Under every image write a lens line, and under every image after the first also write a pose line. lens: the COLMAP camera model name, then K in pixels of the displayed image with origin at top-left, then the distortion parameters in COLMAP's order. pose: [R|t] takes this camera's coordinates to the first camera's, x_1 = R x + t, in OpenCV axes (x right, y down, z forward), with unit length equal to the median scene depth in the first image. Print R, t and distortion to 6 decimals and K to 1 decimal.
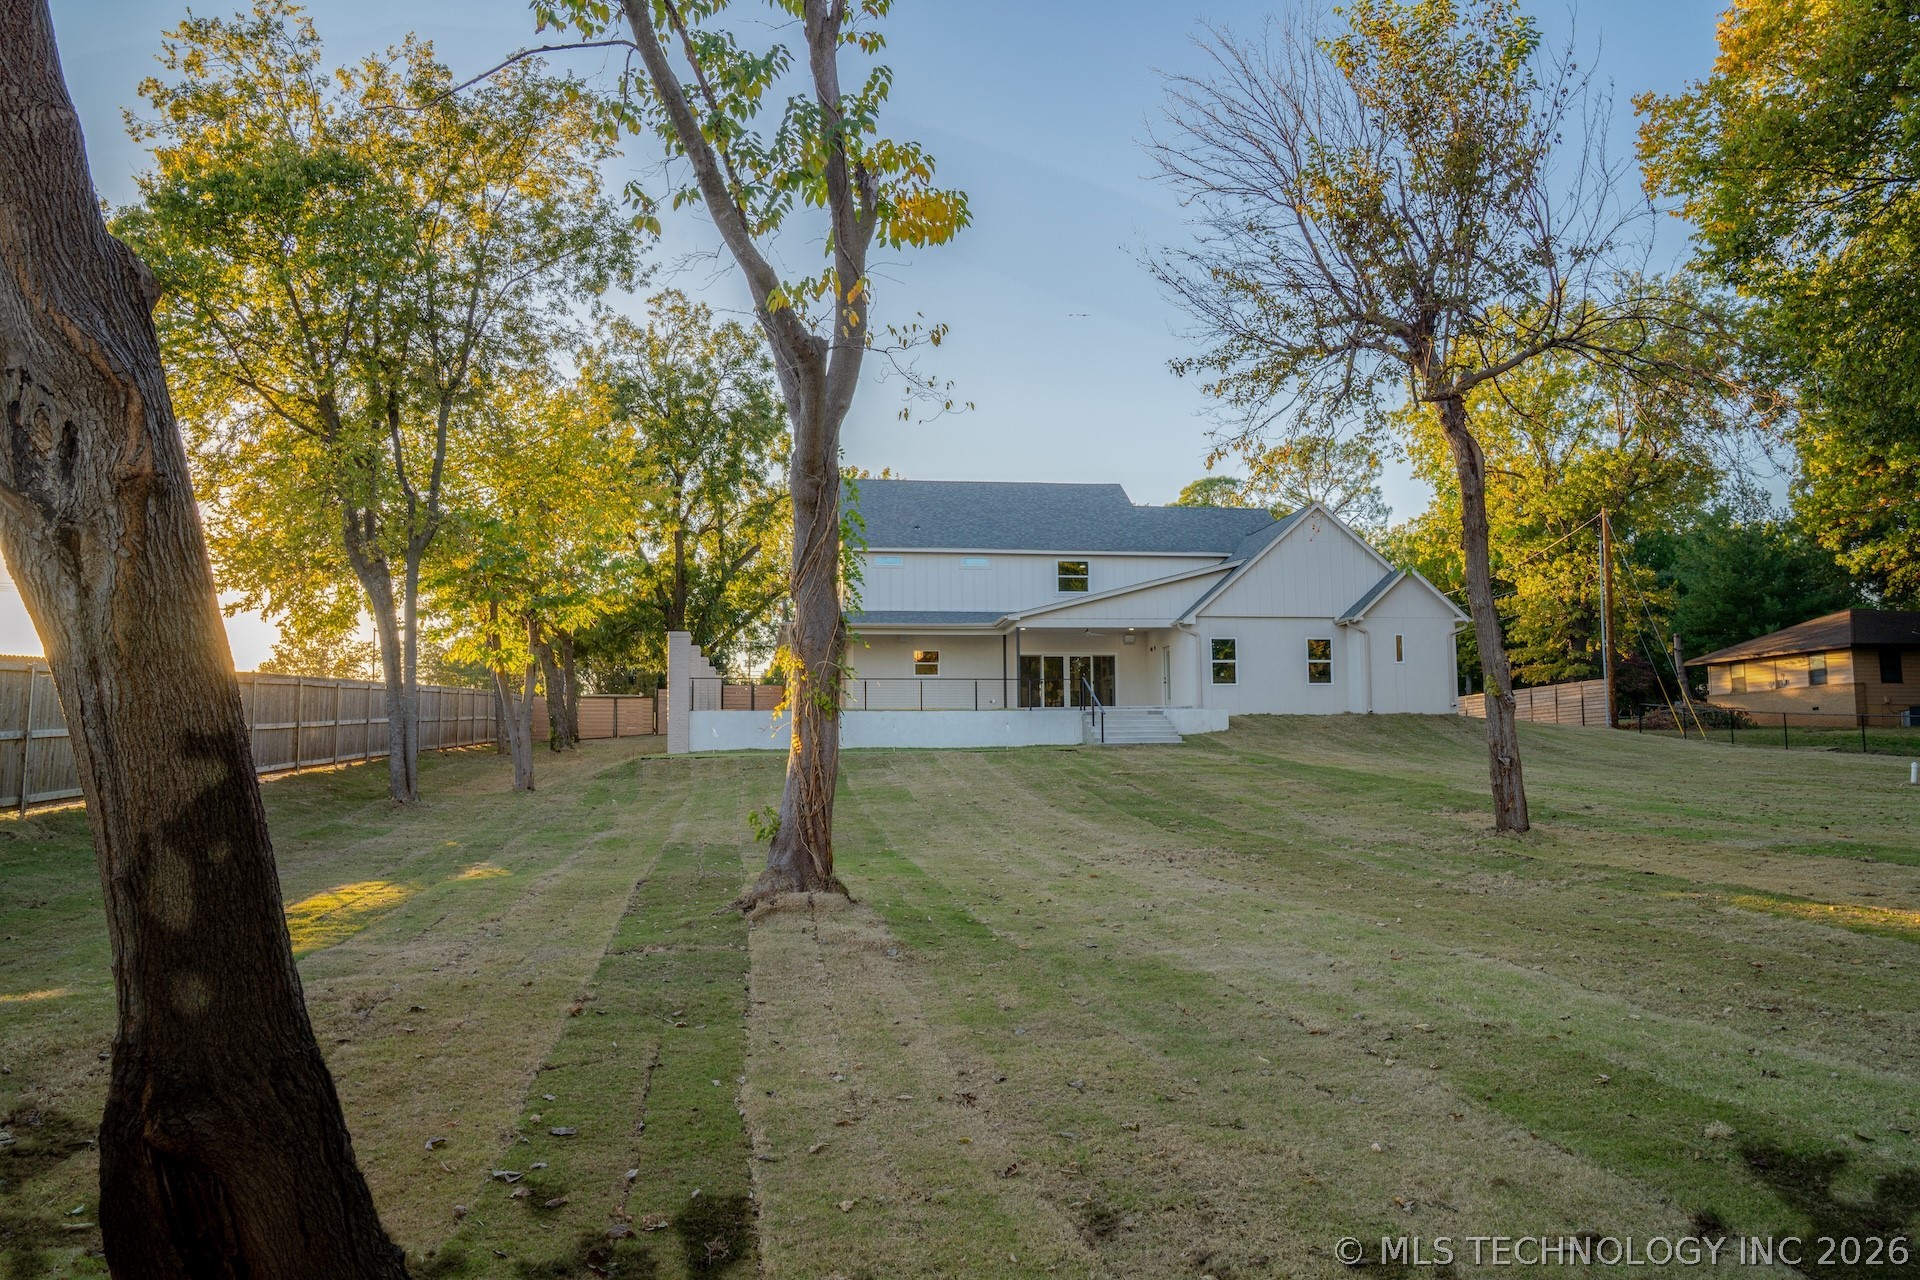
lens RADIAL K [[1322.2, 0, 967.5], [0, 1322.2, 635.7], [0, 0, 1]] dist [-0.114920, 0.072130]
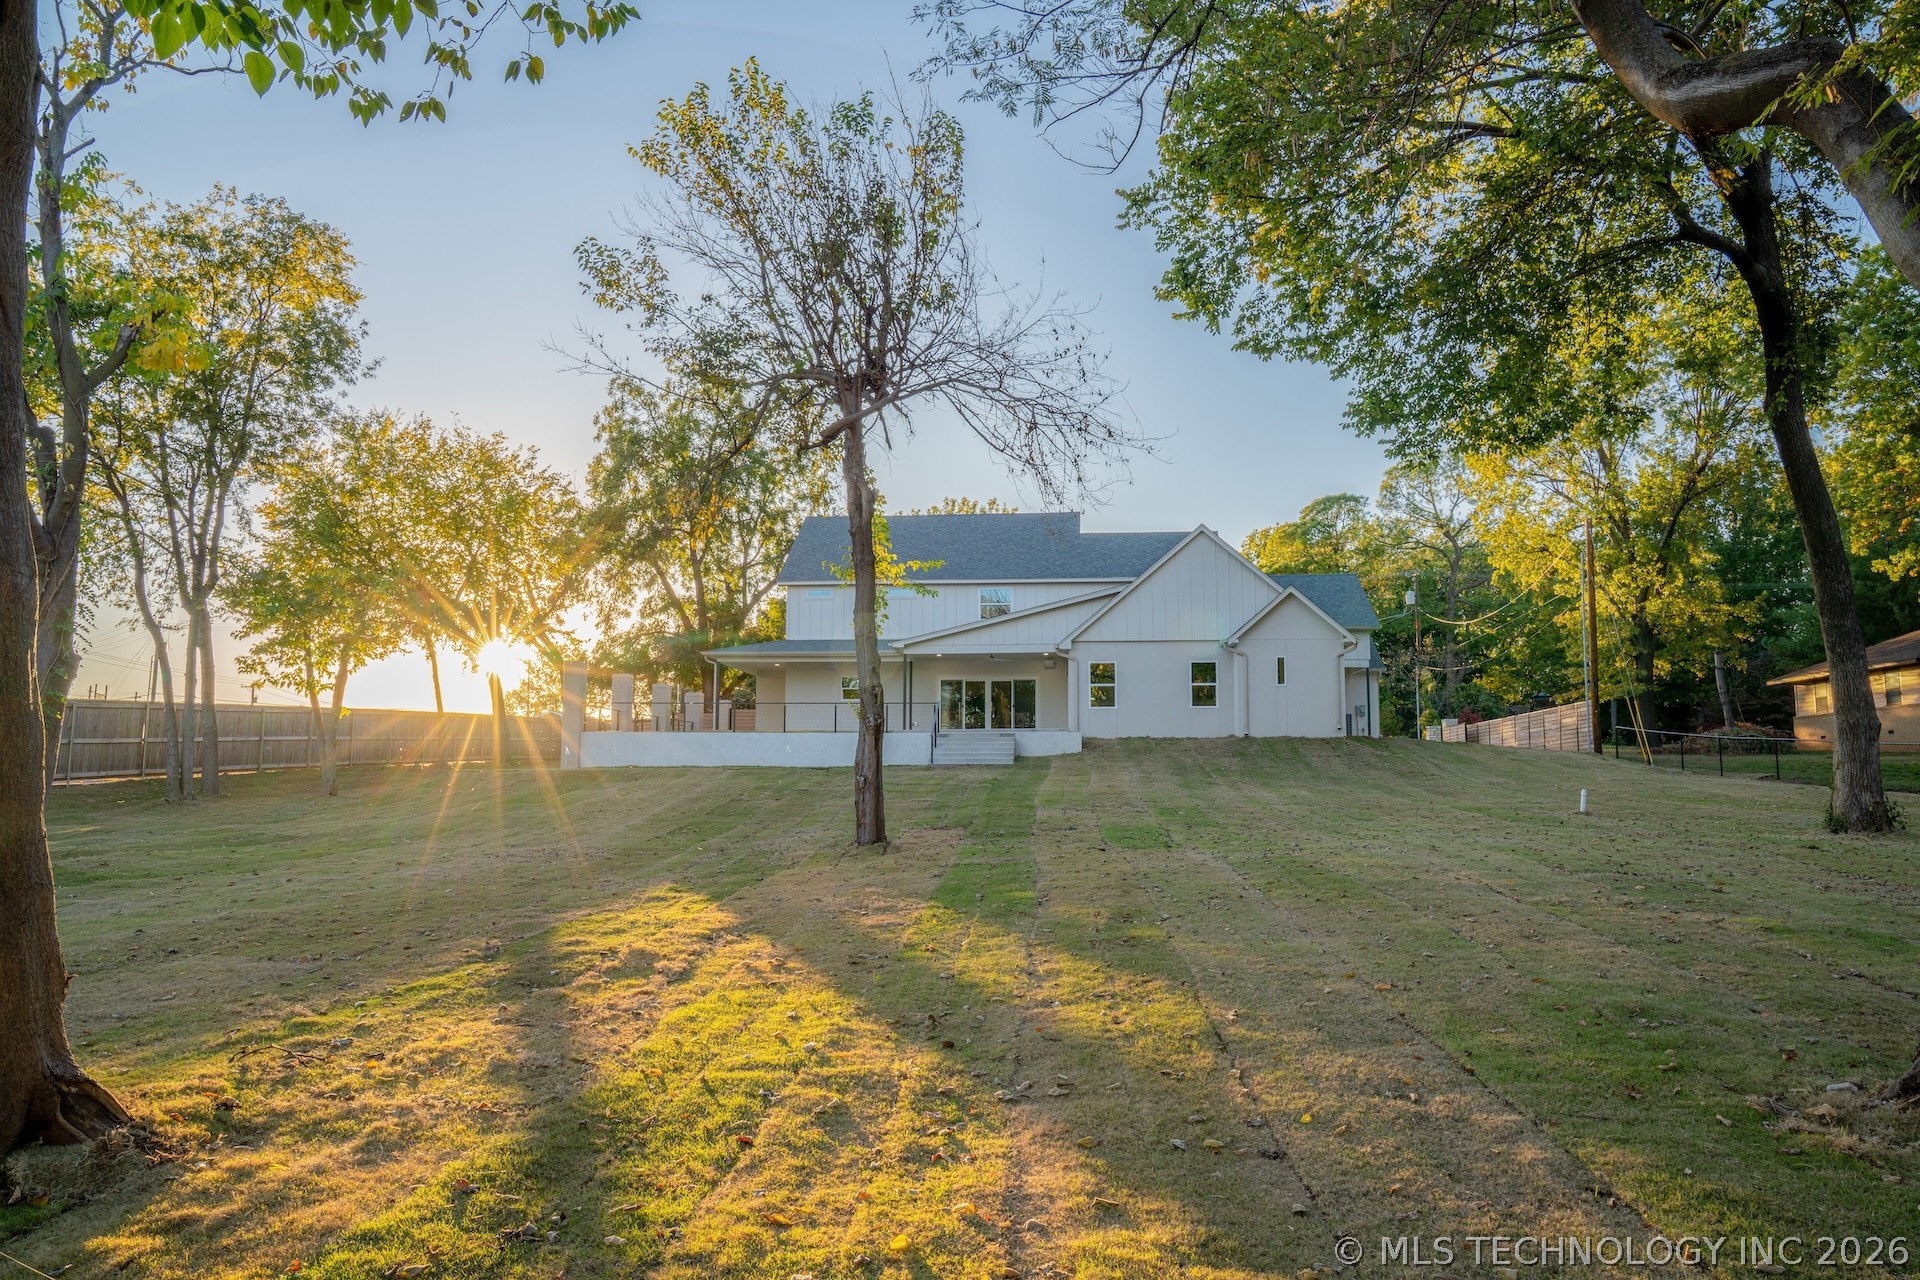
lens RADIAL K [[1322.2, 0, 954.8], [0, 1322.2, 640.9], [0, 0, 1]] dist [-0.114920, 0.072130]
pose [[0.974469, -0.013442, -0.224117, 0.286683], [0.010262, 0.999830, -0.015346, -0.000143], [0.224286, 0.012654, 0.974441, -0.019343]]
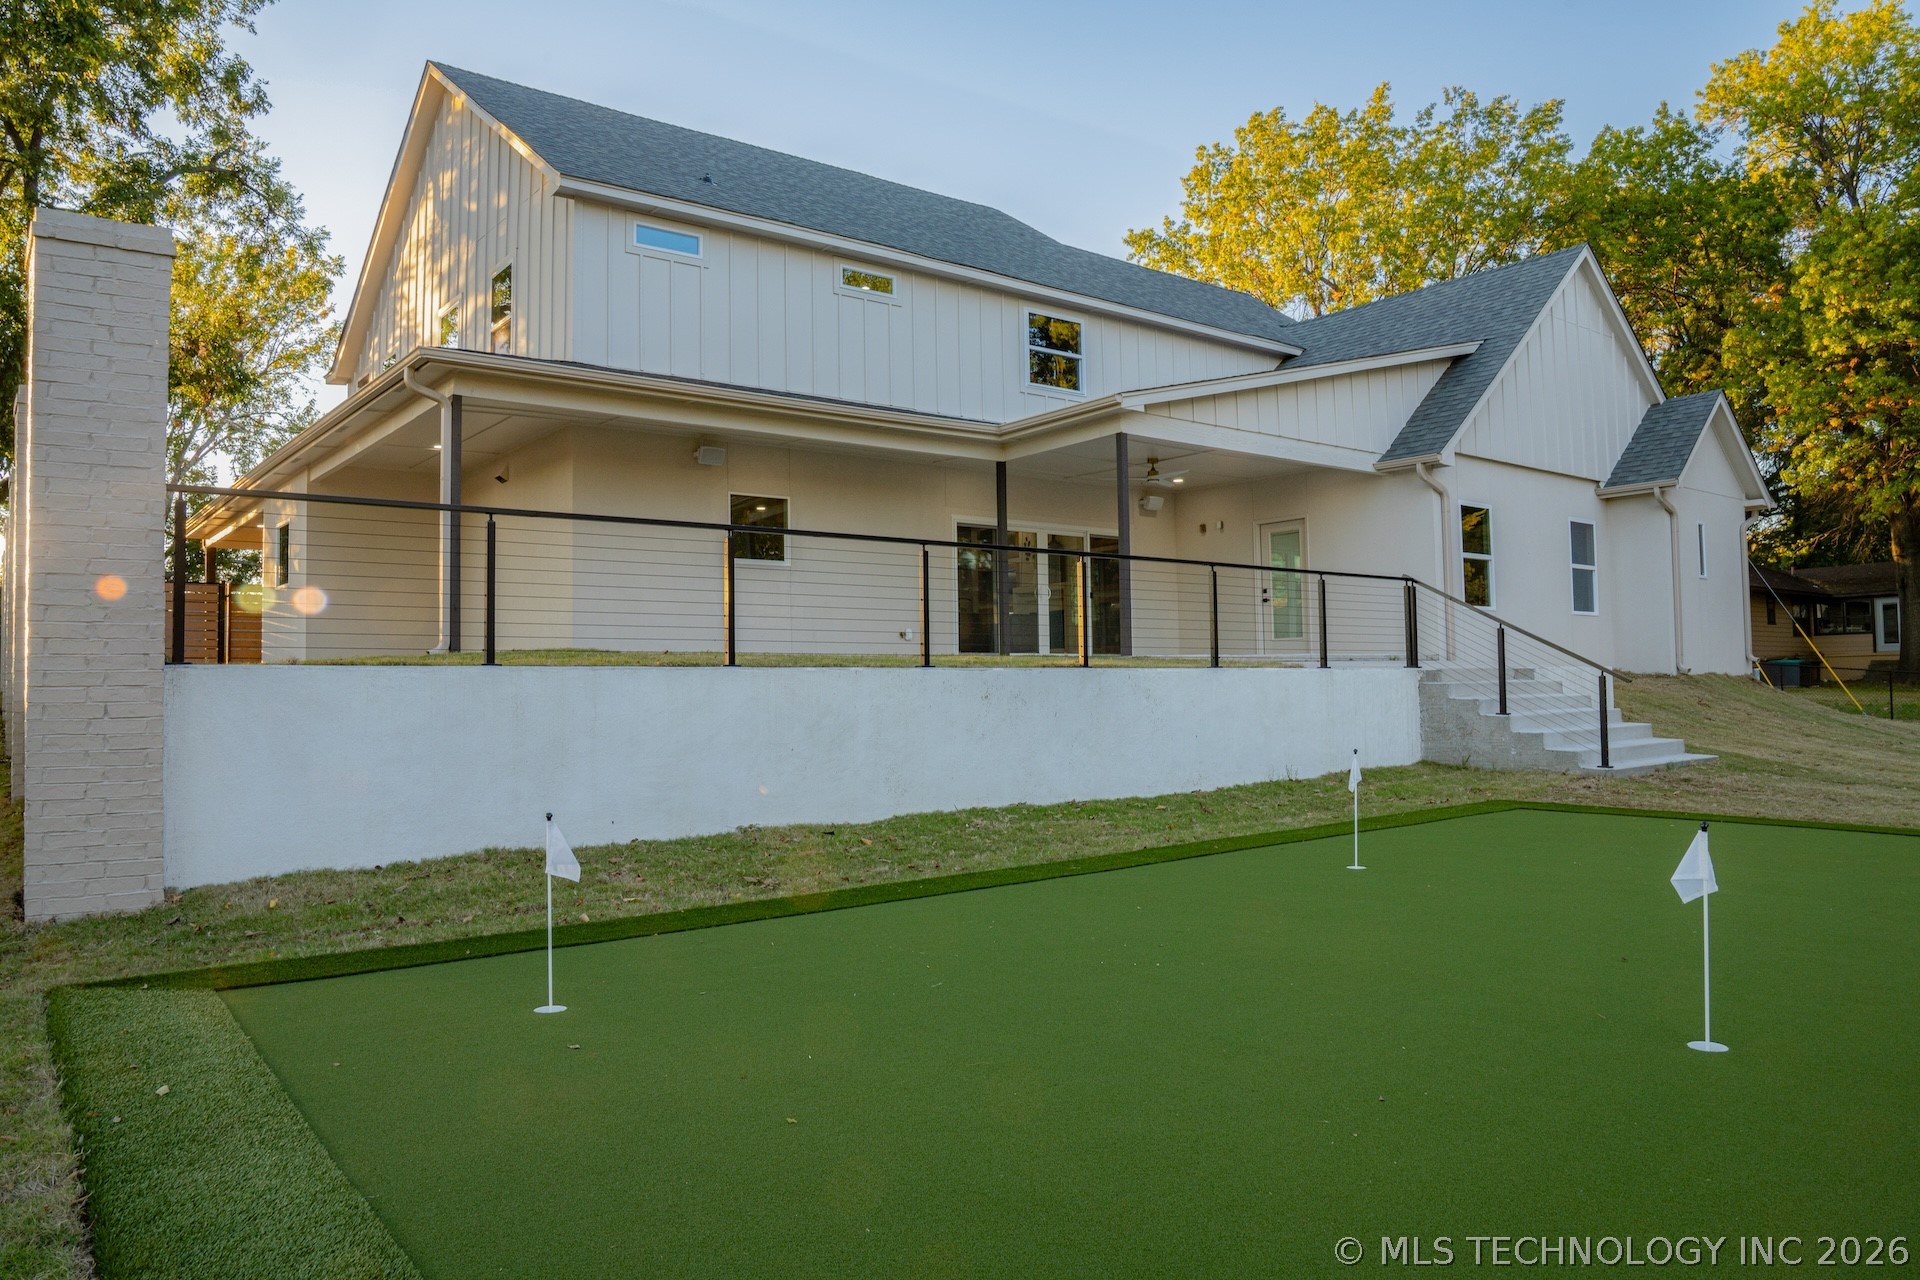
lens RADIAL K [[1322.2, 0, 962.7], [0, 1322.2, 643.4], [0, 0, 1]] dist [-0.114920, 0.072130]
pose [[0.867033, 0.014361, 0.498043, -0.166245], [-0.043036, 0.998007, 0.046145, 0.033441], [-0.496388, -0.061443, 0.865924, 0.641836]]
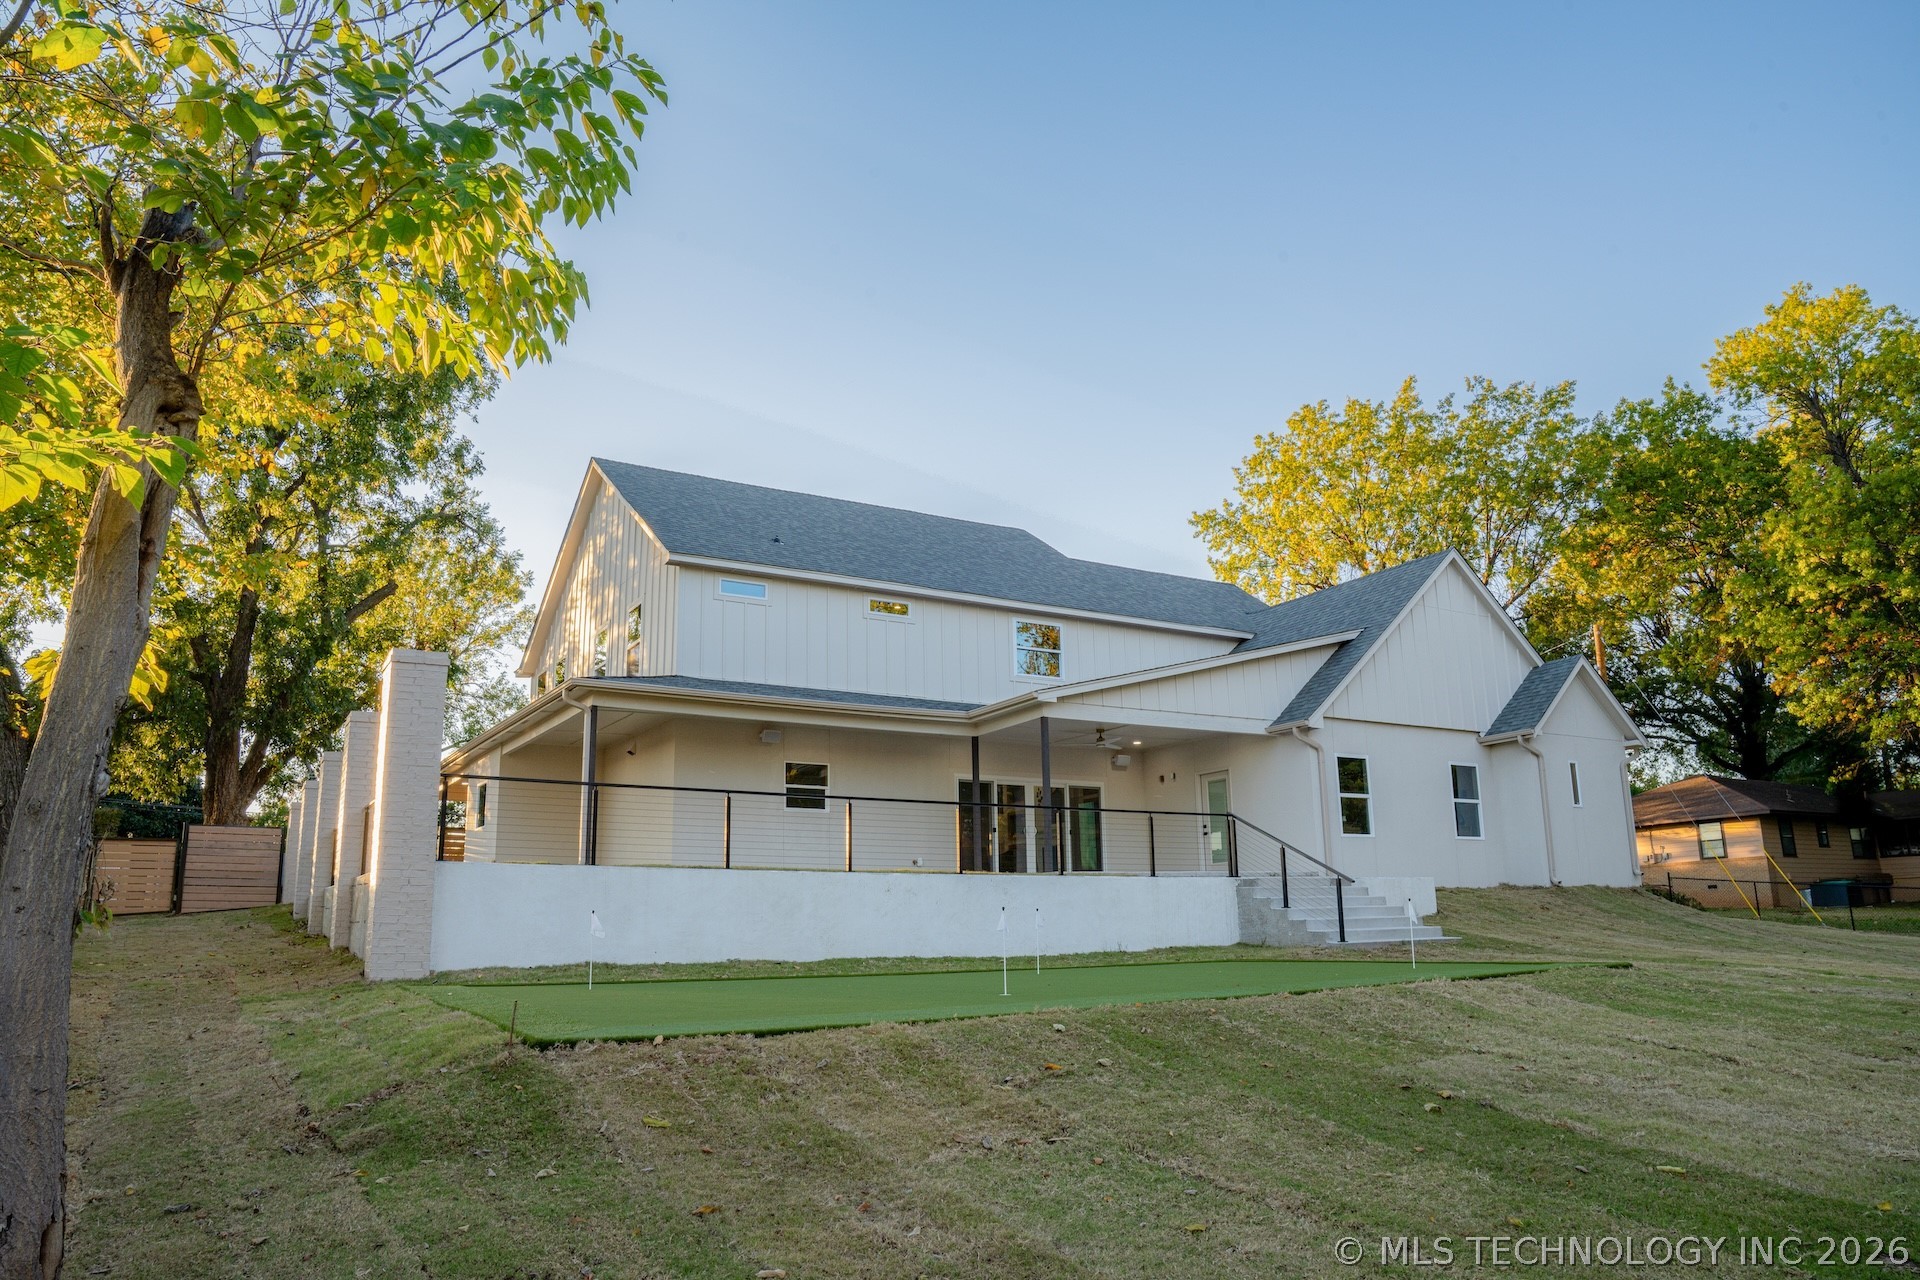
lens RADIAL K [[1322.2, 0, 959.8], [0, 1322.2, 644.2], [0, 0, 1]] dist [-0.114920, 0.072130]
pose [[0.923320, 0.079339, 0.375746, -0.177034], [-0.031143, 0.990673, -0.132653, 0.032549], [-0.382766, 0.110779, 0.917179, 0.481698]]
